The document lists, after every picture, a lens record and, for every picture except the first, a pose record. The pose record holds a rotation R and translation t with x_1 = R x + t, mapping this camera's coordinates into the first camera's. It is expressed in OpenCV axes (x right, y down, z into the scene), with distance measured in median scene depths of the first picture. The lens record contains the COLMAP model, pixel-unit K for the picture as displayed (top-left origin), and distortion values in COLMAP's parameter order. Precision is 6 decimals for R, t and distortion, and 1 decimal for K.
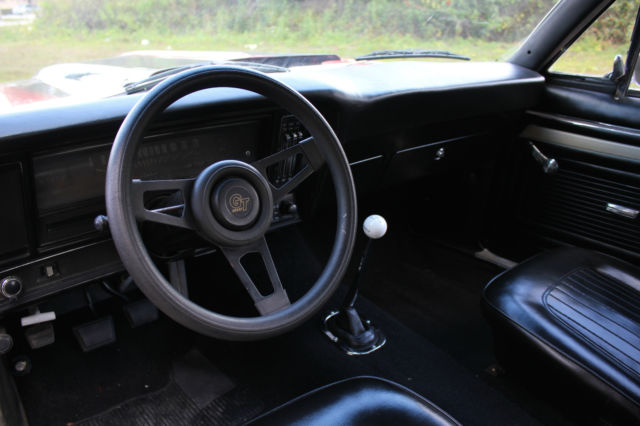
lens RADIAL K [[533.8, 0, 323.7], [0, 533.8, 210.3], [0, 0, 1]] dist [-0.172681, 0.160121]
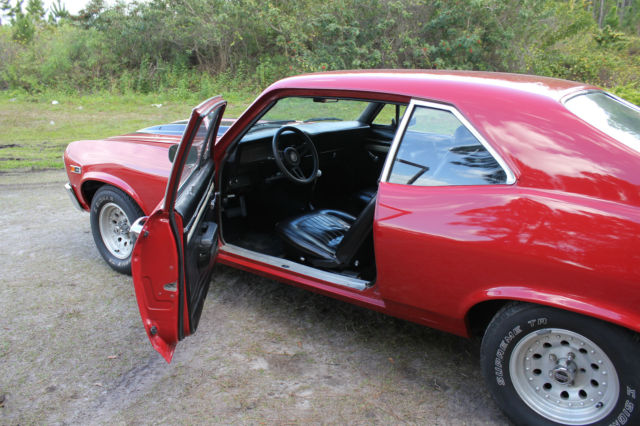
lens RADIAL K [[533.8, 0, 319.3], [0, 533.8, 219.7], [0, 0, 1]] dist [-0.172681, 0.160121]
pose [[0.975752, -0.058834, 0.210825, -0.431873], [0.074758, 0.994855, -0.068370, 0.389355], [-0.205718, 0.082473, 0.975130, -1.560632]]
